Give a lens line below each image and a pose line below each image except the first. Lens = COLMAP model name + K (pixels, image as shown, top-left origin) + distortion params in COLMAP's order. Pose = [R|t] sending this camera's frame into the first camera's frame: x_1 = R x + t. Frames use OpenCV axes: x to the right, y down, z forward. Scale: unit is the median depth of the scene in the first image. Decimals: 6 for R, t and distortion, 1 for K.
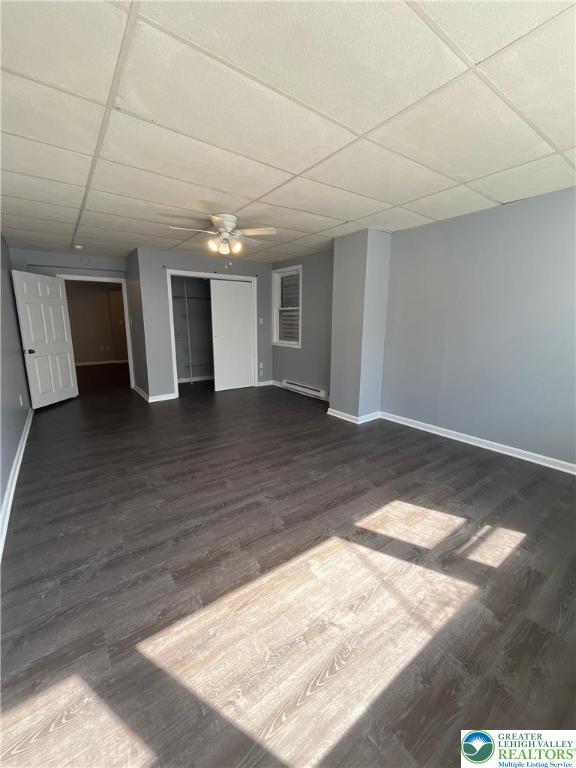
lens RADIAL K [[312.6, 0, 287.8], [0, 312.6, 380.7], [0, 0, 1]] dist [-0.006160, 0.000198]
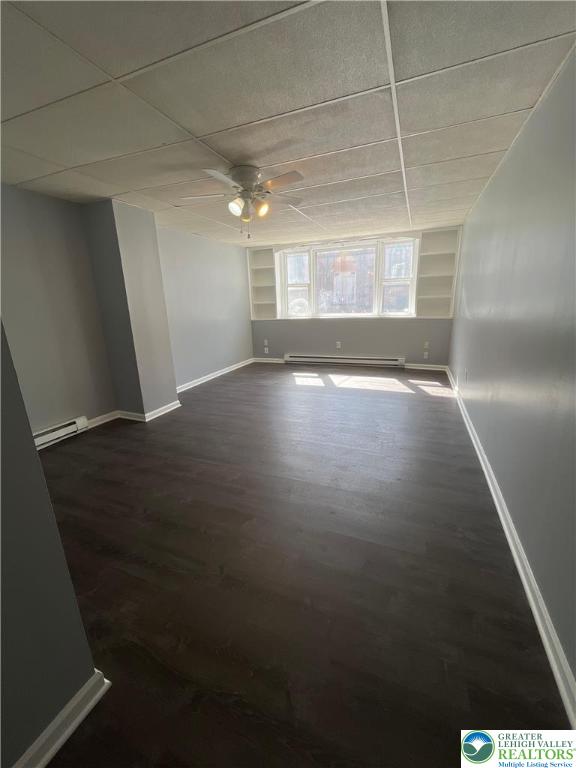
lens RADIAL K [[312.6, 0, 287.8], [0, 312.6, 380.7], [0, 0, 1]] dist [-0.006160, 0.000198]
pose [[-0.524182, -0.198966, 0.828037, -1.546925], [0.190123, 0.920442, 0.341525, -0.434763], [-0.830112, 0.336451, -0.444651, 2.214744]]
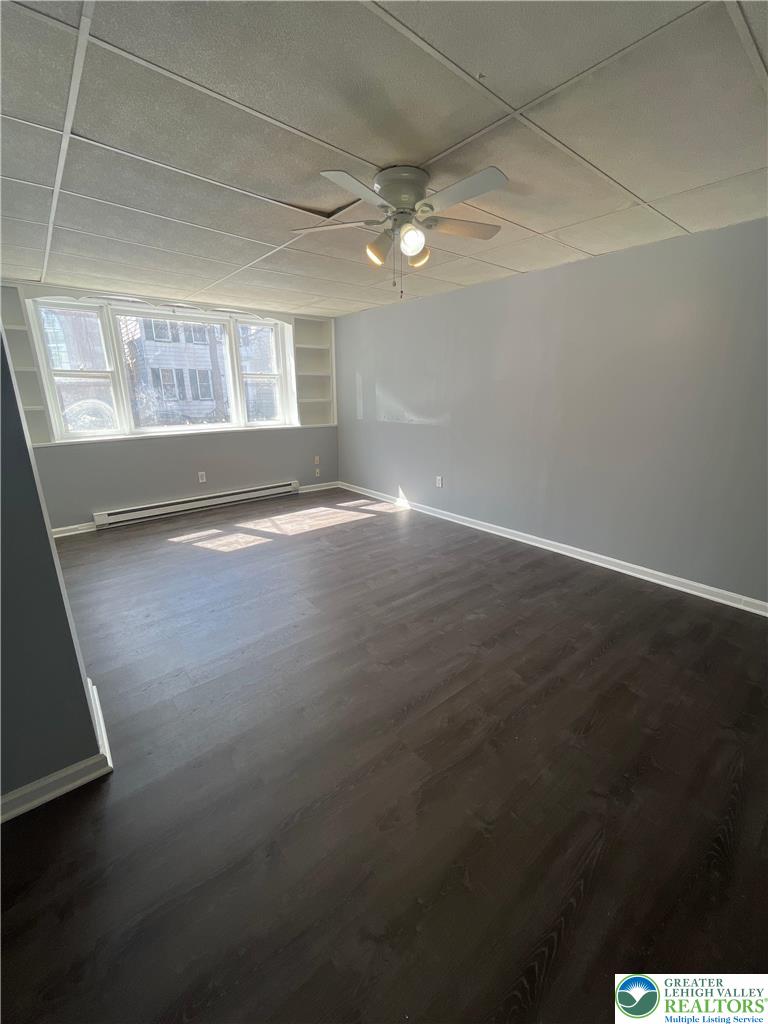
lens RADIAL K [[416.9, 0, 383.7], [0, 416.9, 507.6], [0, 0, 1]] dist [-0.006160, 0.000198]
pose [[-0.997924, 0.023071, -0.060129, -0.196244], [-0.005958, 0.896557, 0.442888, -0.555966], [0.064127, 0.442326, -0.894559, 2.675126]]
